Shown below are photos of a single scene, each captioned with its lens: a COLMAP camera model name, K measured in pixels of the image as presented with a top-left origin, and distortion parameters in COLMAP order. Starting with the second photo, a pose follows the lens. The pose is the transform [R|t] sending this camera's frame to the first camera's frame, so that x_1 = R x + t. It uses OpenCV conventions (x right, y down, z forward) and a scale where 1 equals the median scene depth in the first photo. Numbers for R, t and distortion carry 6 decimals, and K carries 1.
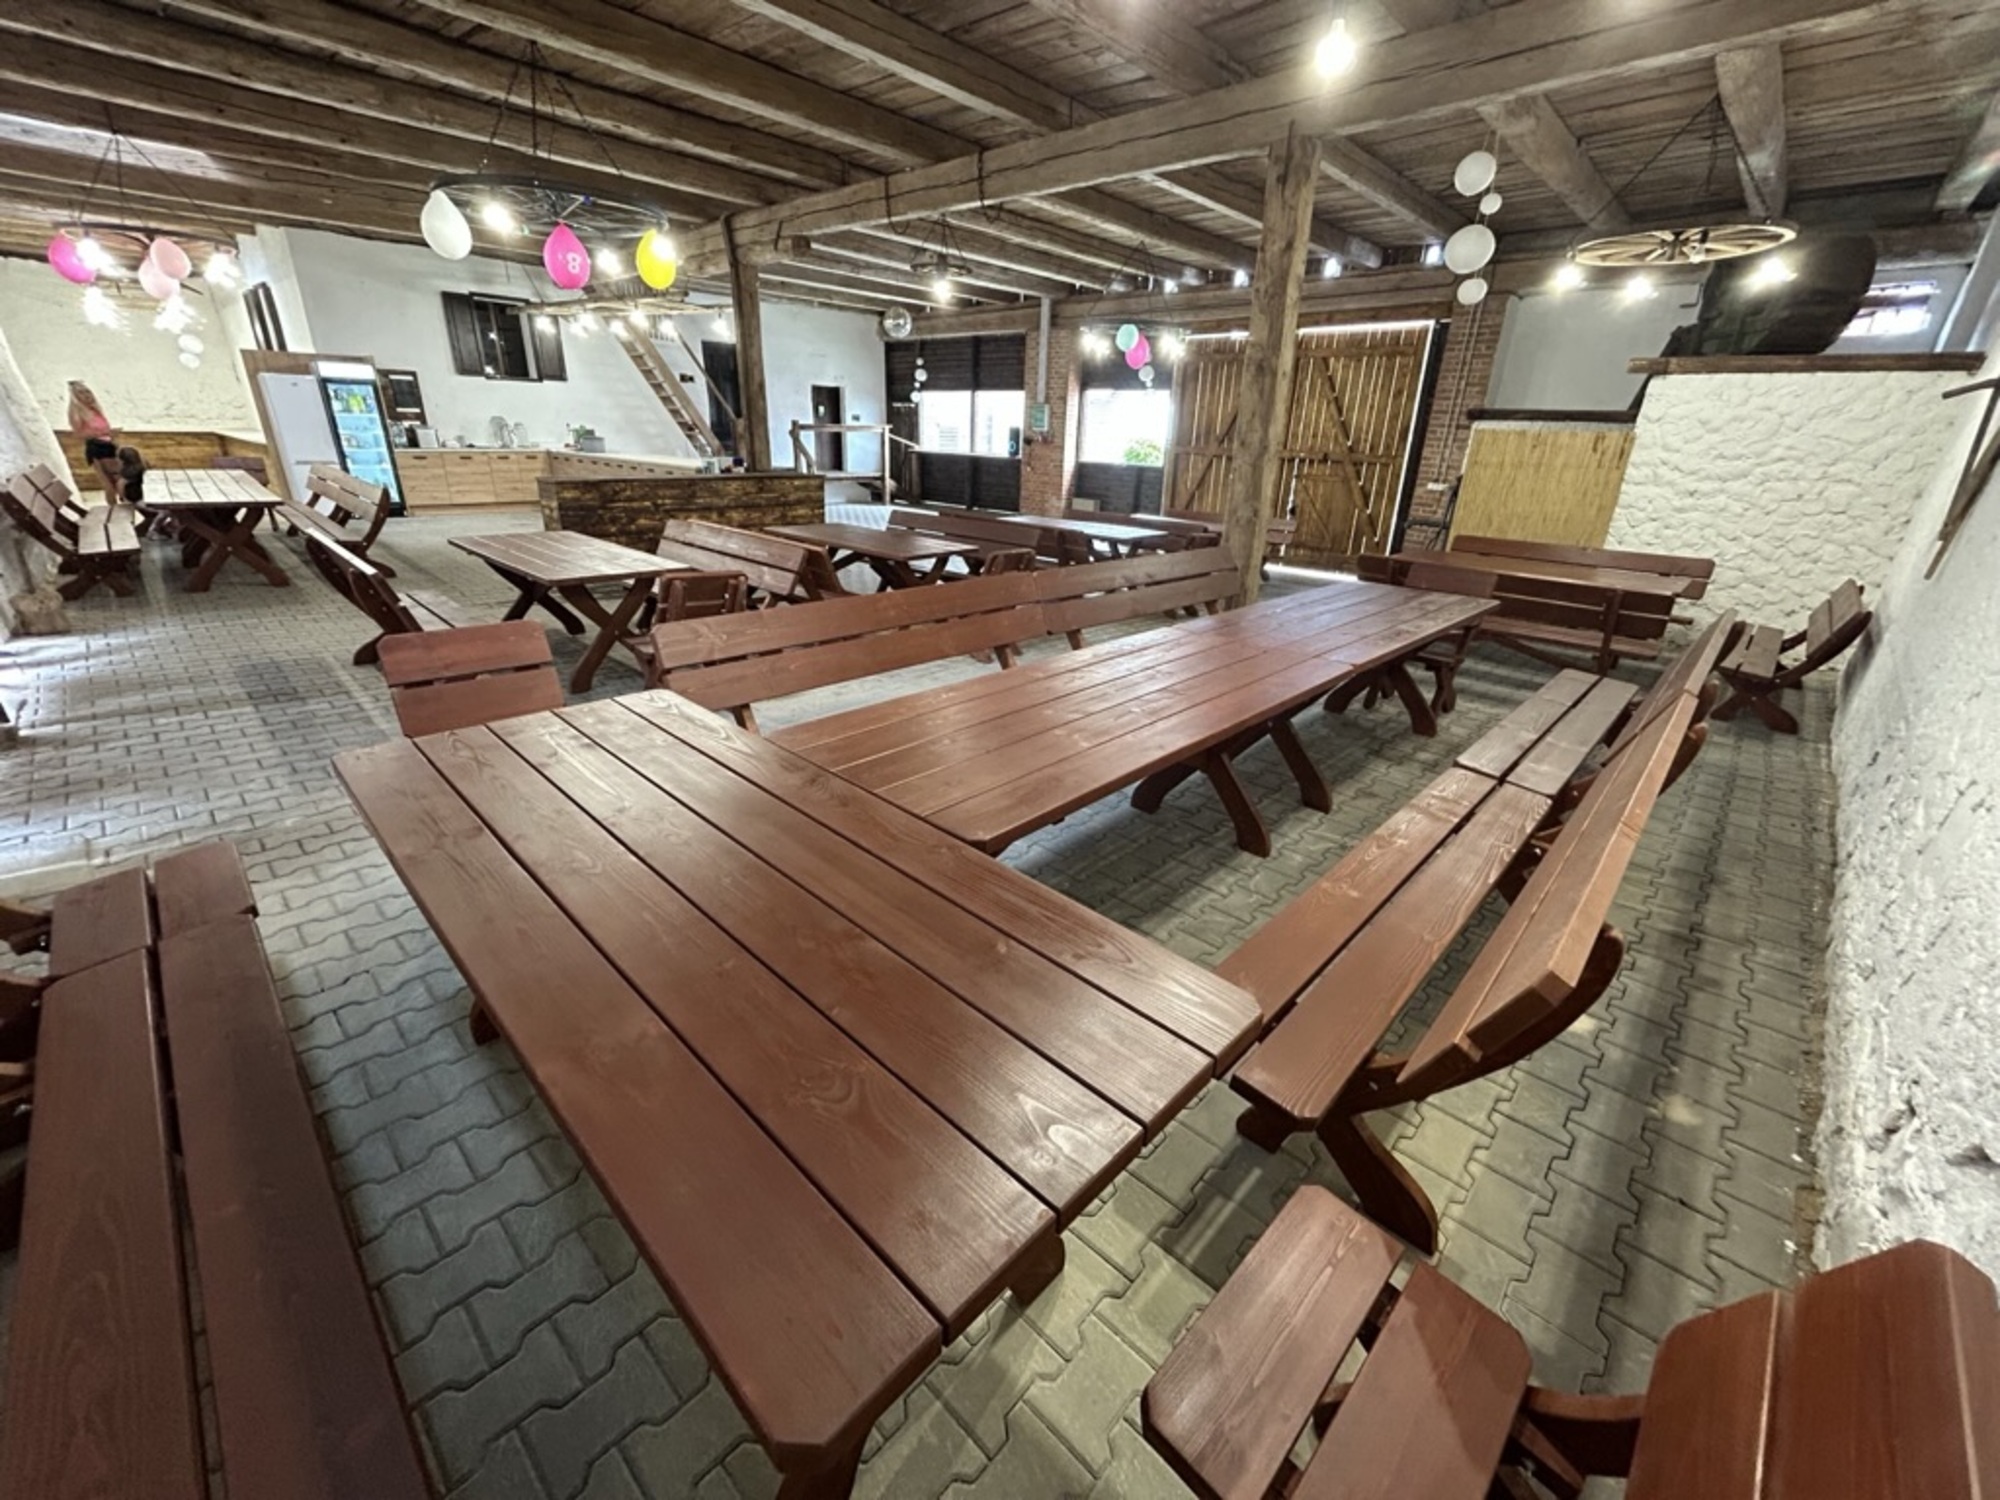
lens RADIAL K [[803.9, 0, 1000.2], [0, 803.9, 748.4], [0, 0, 1]] dist [-0.002194, 0.001010]
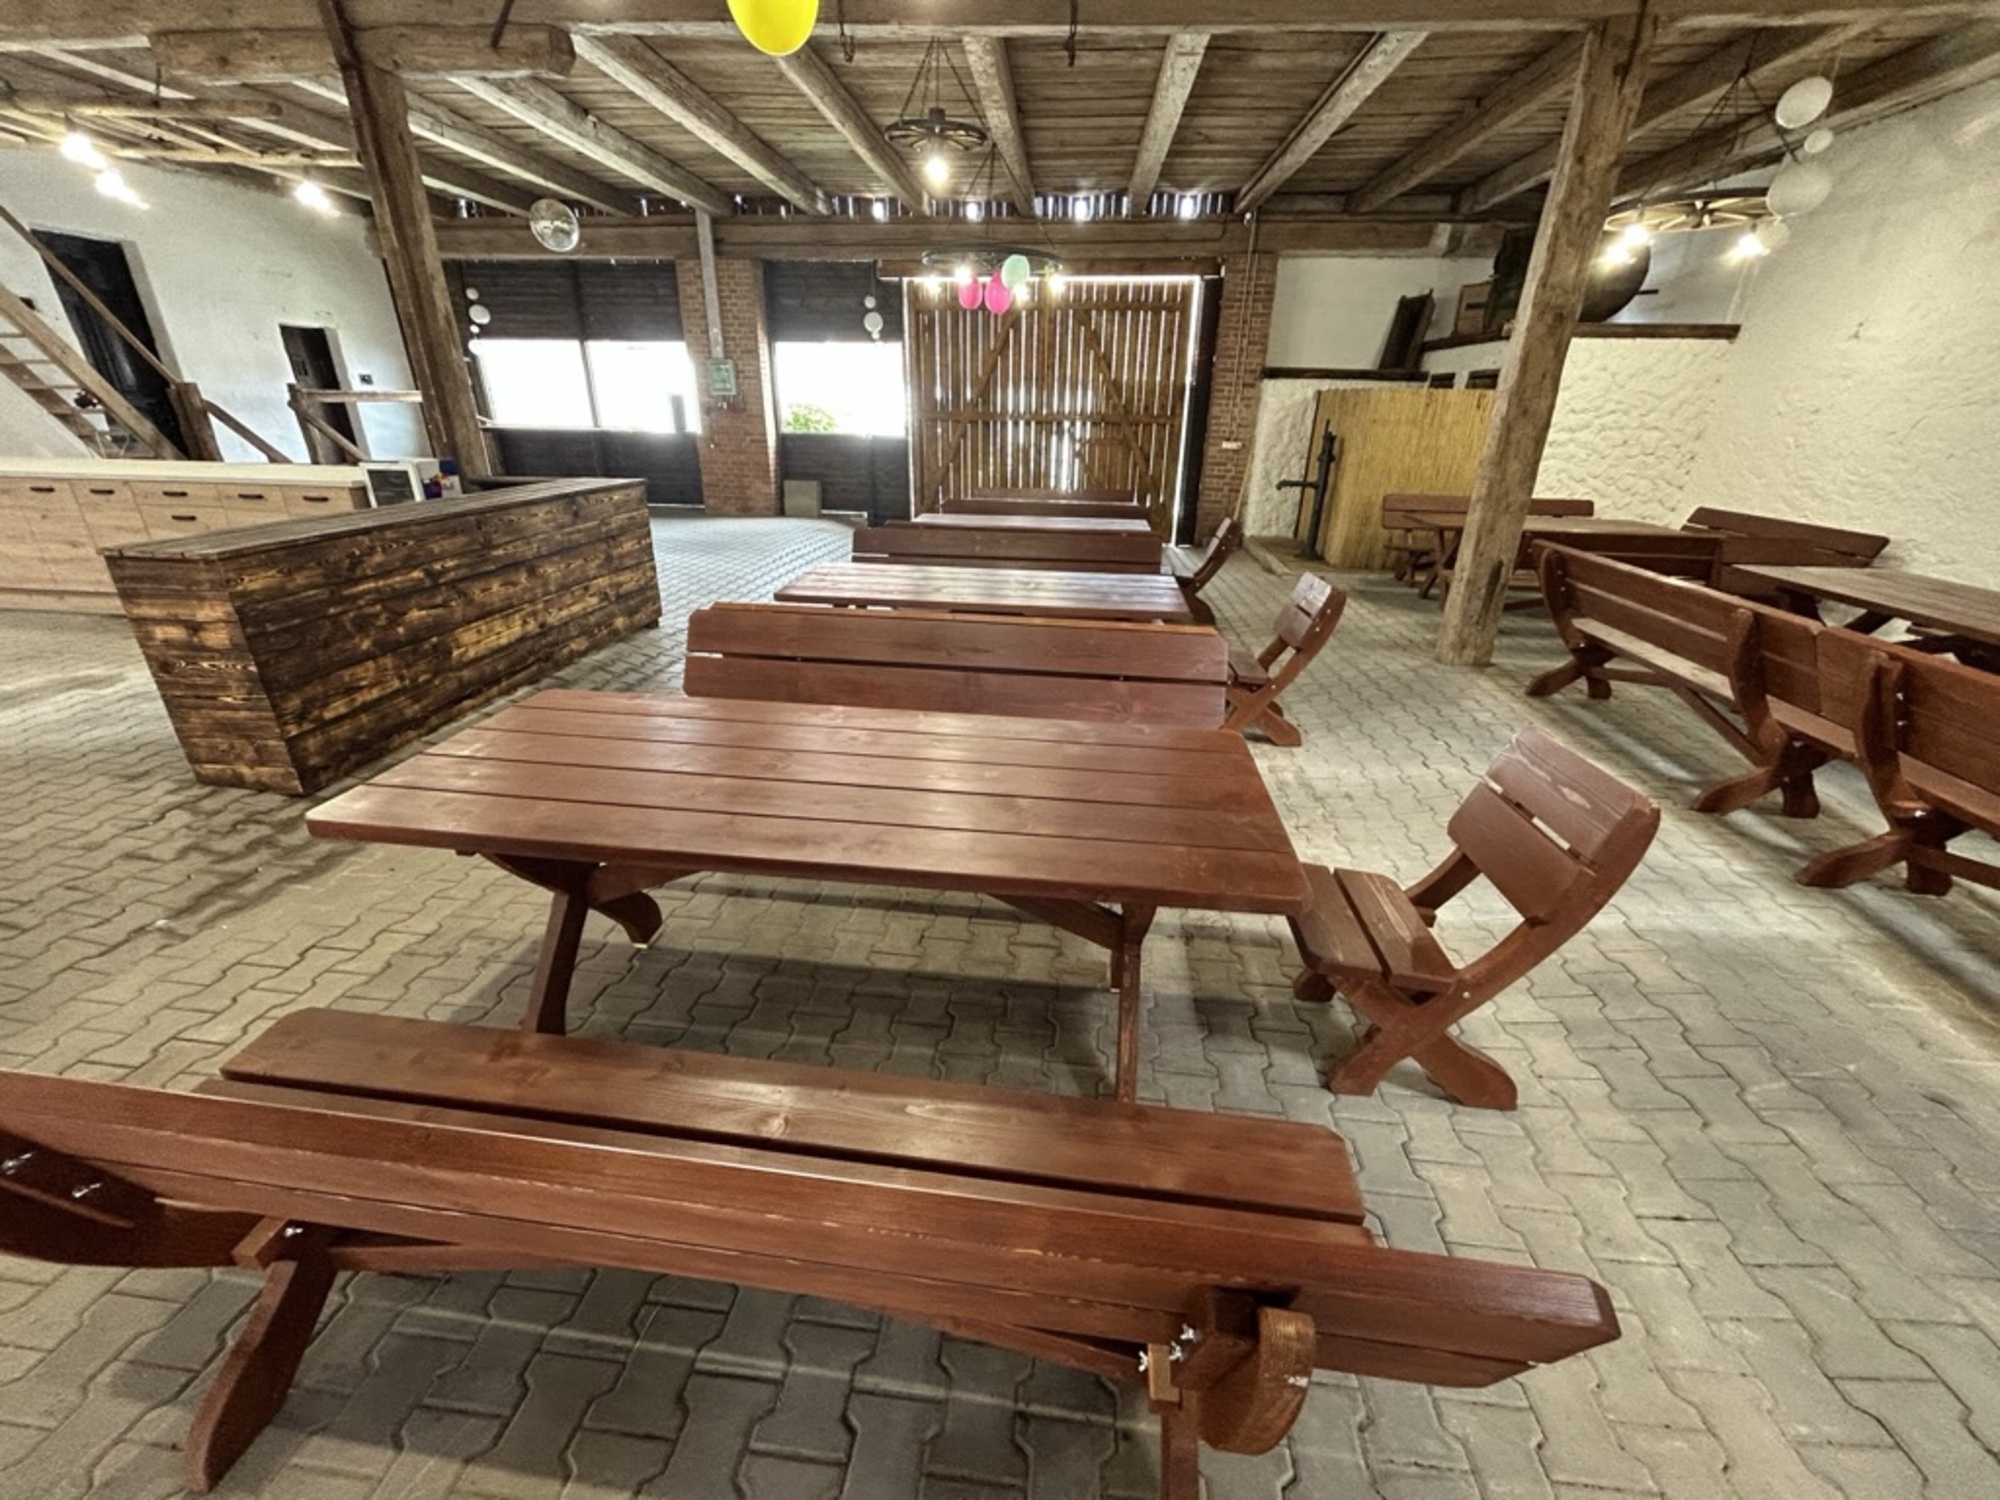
lens RADIAL K [[803.9, 0, 1000.2], [0, 803.9, 748.2], [0, 0, 1]] dist [-0.002194, 0.001010]
pose [[0.795190, -0.257294, 0.549066, -0.302338], [0.233126, 0.965638, 0.114873, -0.123262], [-0.559755, 0.036656, 0.827847, 0.293622]]
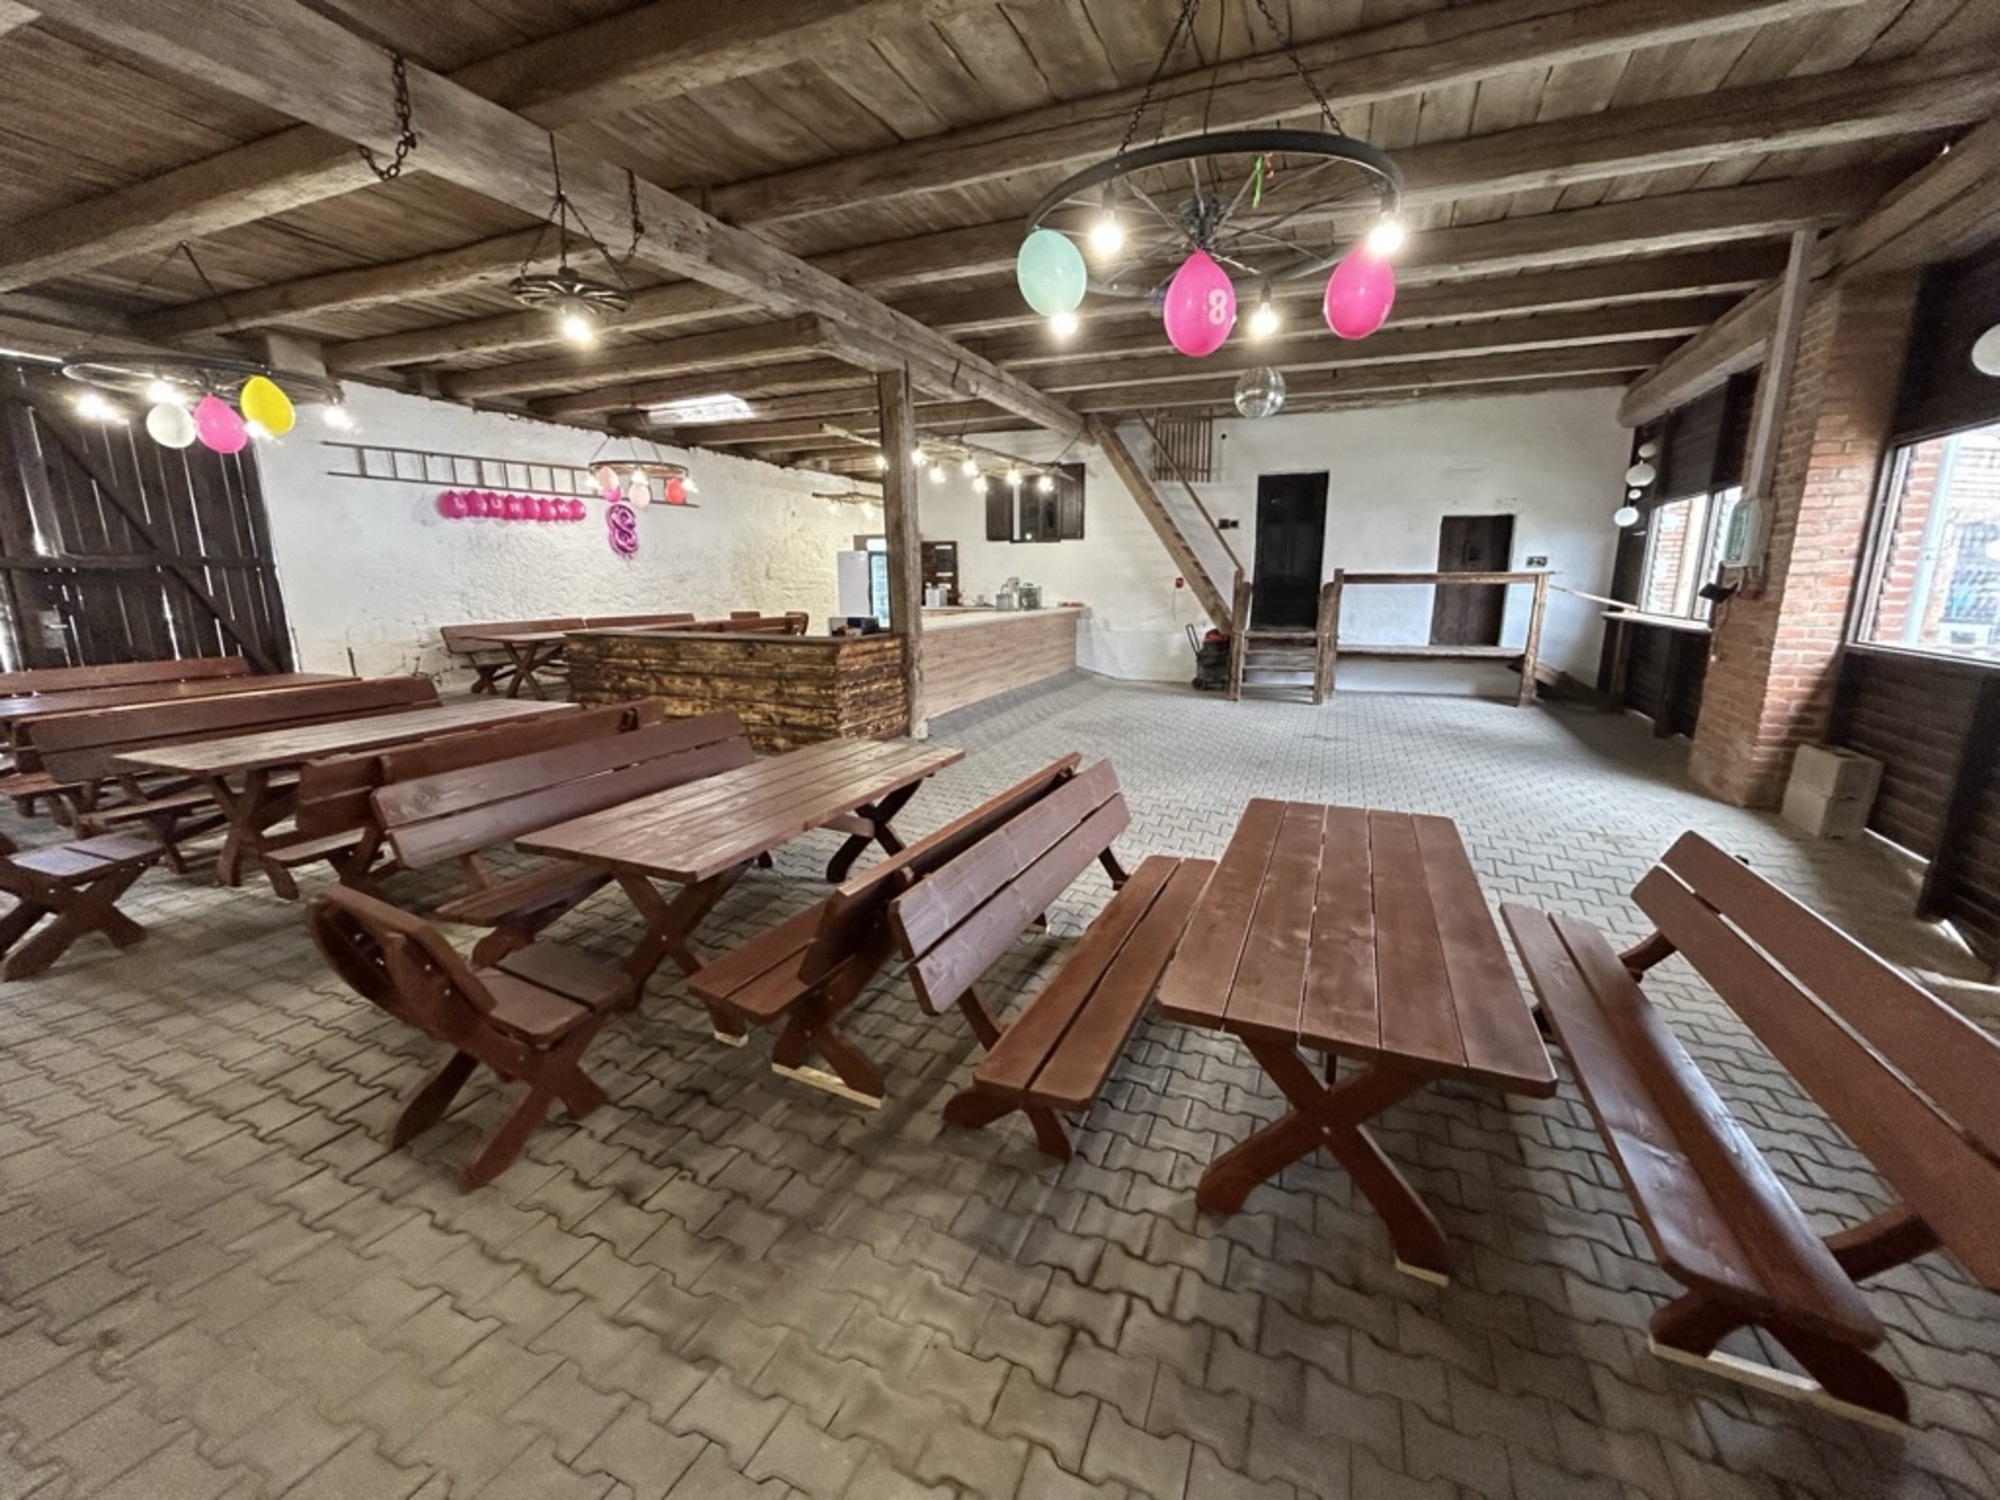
lens RADIAL K [[803.9, 0, 1001.5], [0, 803.9, 750.0], [0, 0, 1]] dist [-0.002194, 0.001010]
pose [[0.348748, 0.164771, -0.922619, 0.365691], [-0.334219, 0.941567, 0.041821, -0.258536], [0.875599, 0.293771, 0.383439, 0.698323]]
